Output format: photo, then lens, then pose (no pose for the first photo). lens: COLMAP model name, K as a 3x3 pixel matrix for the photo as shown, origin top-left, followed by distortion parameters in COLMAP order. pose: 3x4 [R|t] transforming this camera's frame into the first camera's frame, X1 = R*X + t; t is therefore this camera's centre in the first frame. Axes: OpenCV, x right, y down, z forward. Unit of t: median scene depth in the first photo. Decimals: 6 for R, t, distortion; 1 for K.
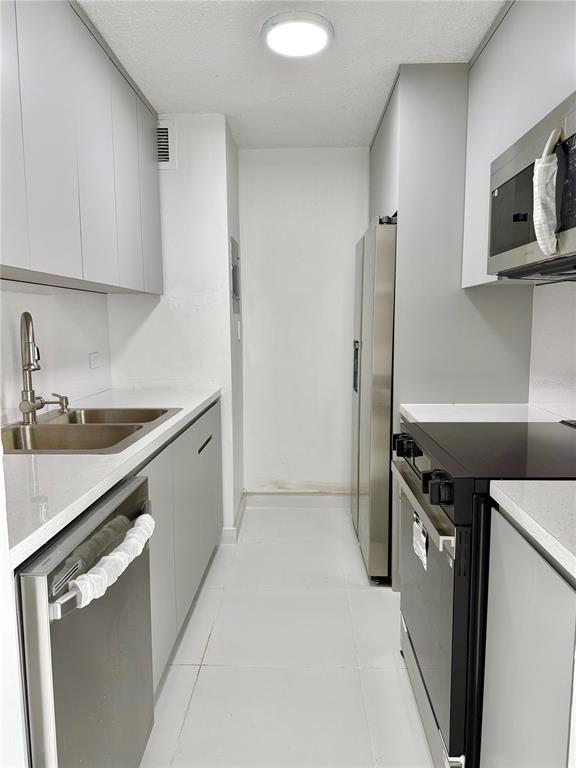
lens RADIAL K [[536.3, 0, 285.6], [0, 536.3, 385.5], [0, 0, 1]] dist [-0.002021, 0.000132]
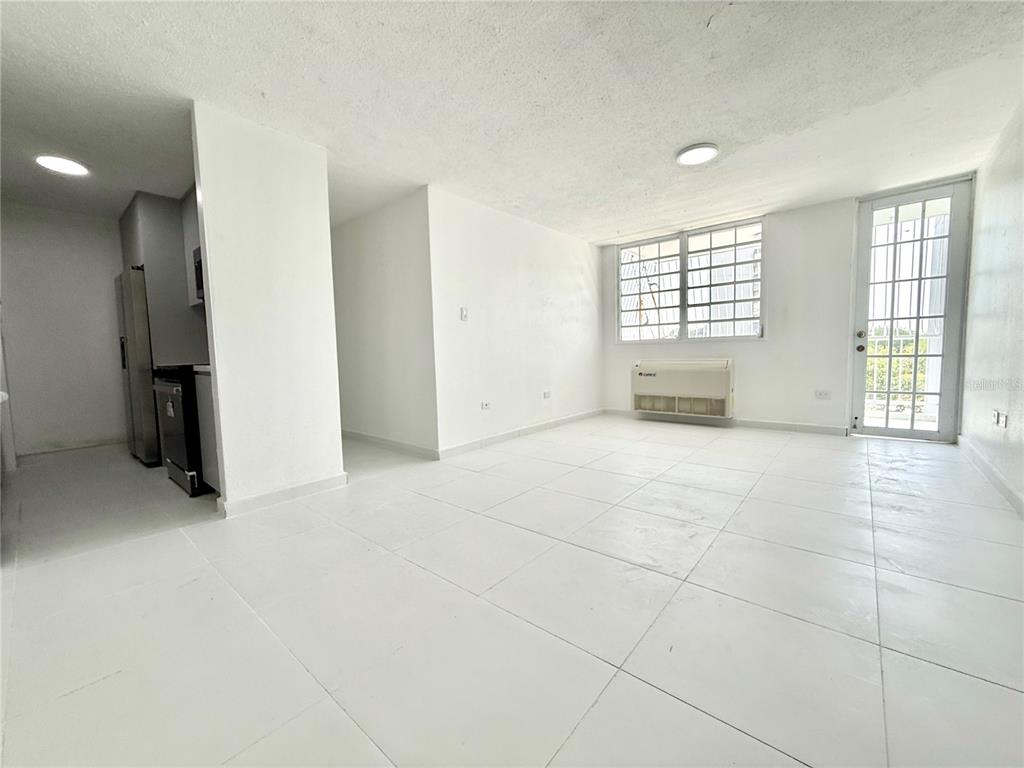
lens RADIAL K [[407.3, 0, 510.2], [0, 407.3, 383.1], [0, 0, 1]] dist [-0.000125, -0.000219]
pose [[0.621839, -0.071588, 0.779866, -0.138994], [0.114690, 0.993401, -0.000260, 0.241460], [-0.774701, 0.089604, 0.625947, -0.861208]]
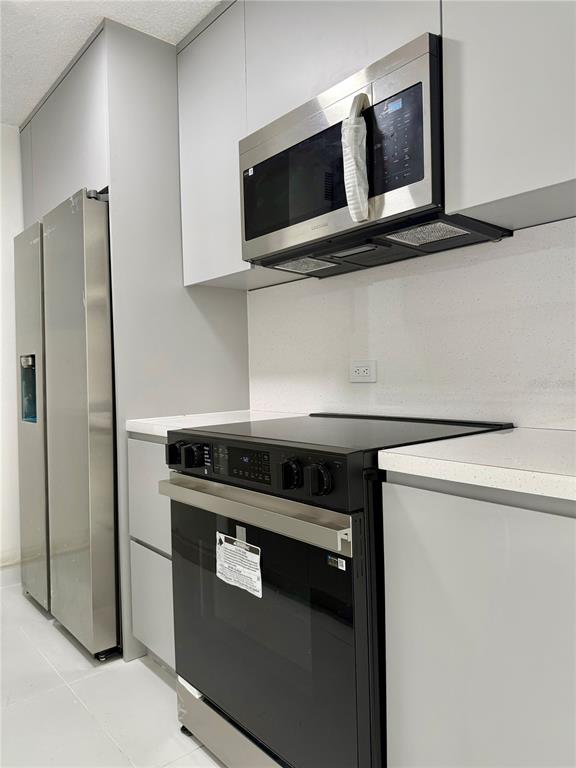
lens RADIAL K [[522.9, 0, 309.4], [0, 522.9, 385.2], [0, 0, 1]] dist [0.056332, -0.088251]
pose [[0.719019, -0.039468, 0.693869, -0.137169], [0.105704, 0.992981, -0.053053, 0.051864], [-0.686905, 0.111491, 0.718144, 0.225476]]
